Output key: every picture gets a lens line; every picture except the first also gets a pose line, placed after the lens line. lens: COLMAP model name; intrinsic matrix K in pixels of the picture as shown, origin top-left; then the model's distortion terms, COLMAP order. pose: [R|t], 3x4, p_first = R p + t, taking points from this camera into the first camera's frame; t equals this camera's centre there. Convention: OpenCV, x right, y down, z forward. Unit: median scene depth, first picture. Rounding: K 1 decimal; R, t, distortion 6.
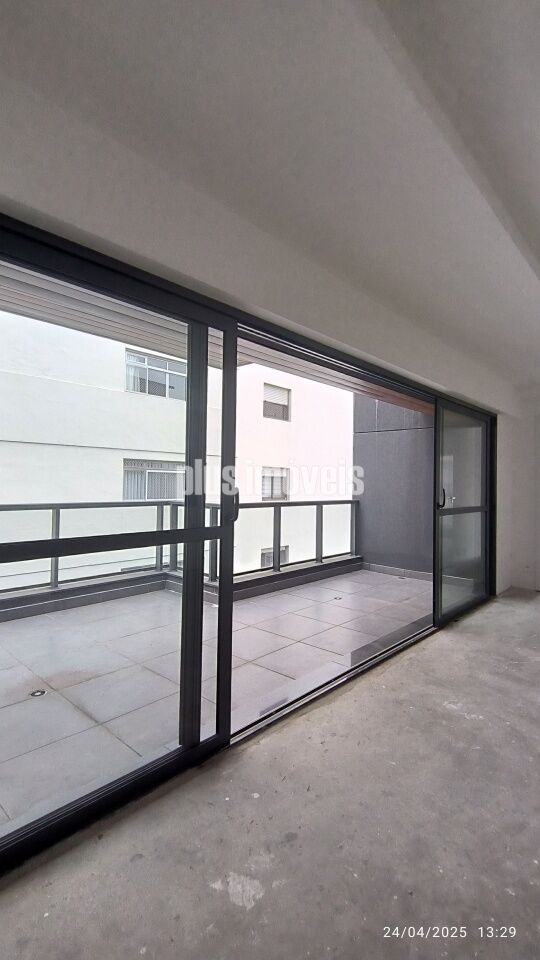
lens RADIAL K [[446.3, 0, 272.7], [0, 446.3, 474.8], [0, 0, 1]] dist [0.001537, -0.007507]
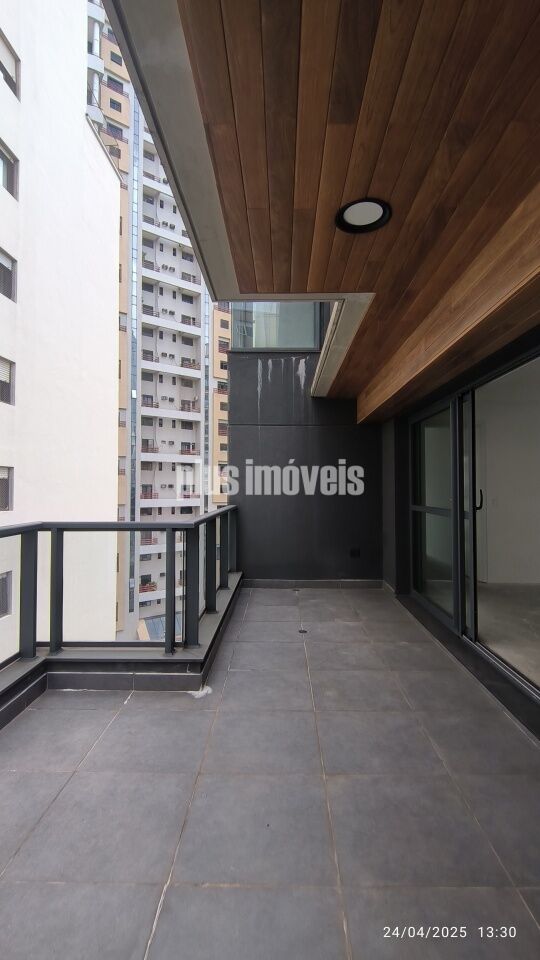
lens RADIAL K [[446.3, 0, 272.7], [0, 446.3, 474.8], [0, 0, 1]] dist [0.001537, -0.007507]
pose [[0.750943, 0.001821, 0.660364, -0.529171], [0.000024, 0.999996, -0.002786, 0.003831], [-0.660367, 0.002108, 0.750940, 0.584669]]
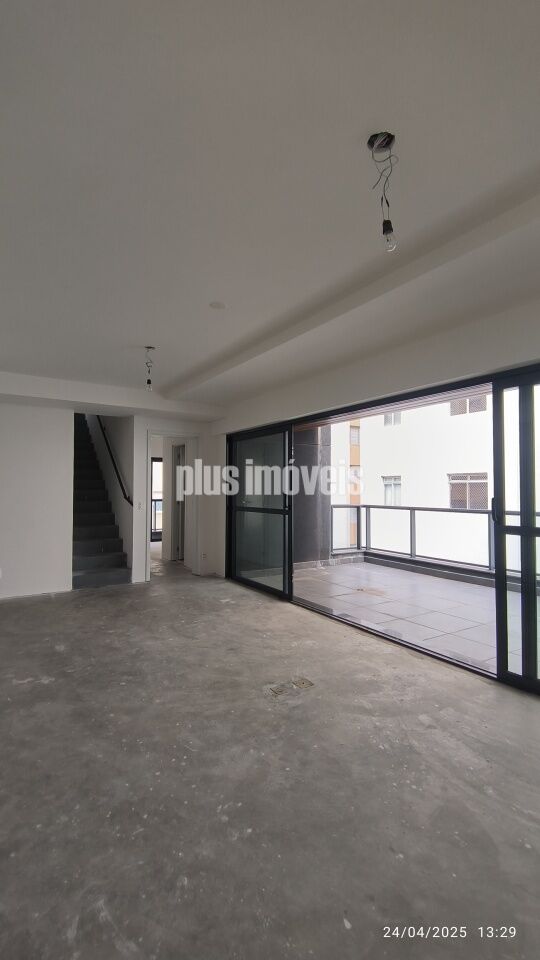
lens RADIAL K [[442.8, 0, 274.7], [0, 442.8, 475.8], [0, 0, 1]] dist [0.033497, -0.029179]
pose [[-0.248594, -0.051353, -0.967245, 1.200309], [0.008015, 0.998450, -0.055070, 0.031945], [0.968575, -0.021443, -0.247797, 0.807506]]
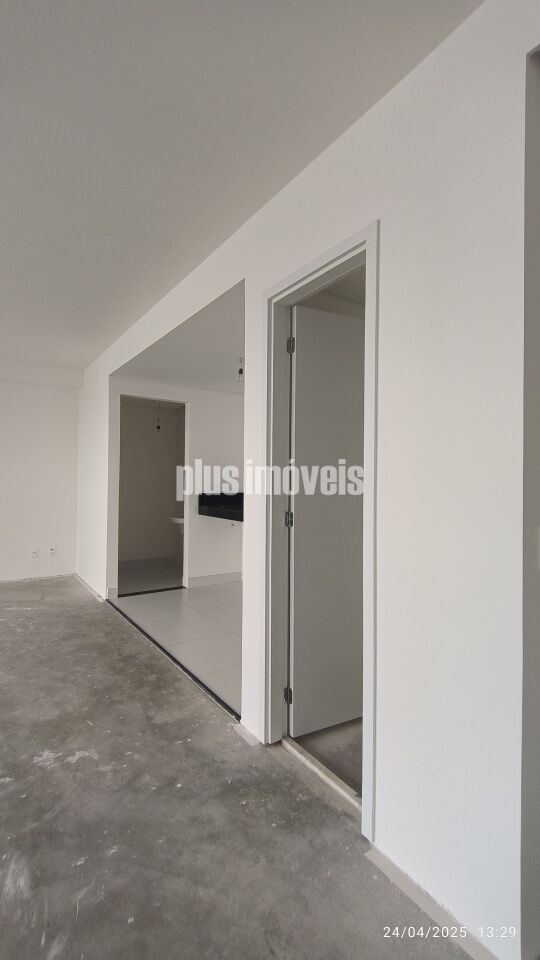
lens RADIAL K [[446.3, 0, 272.7], [0, 446.3, 474.8], [0, 0, 1]] dist [0.001537, -0.007507]
pose [[0.229895, -0.007757, 0.973185, 0.133760], [-0.020079, 0.999718, 0.012712, 0.009114], [-0.973008, -0.022463, 0.229674, -0.106371]]
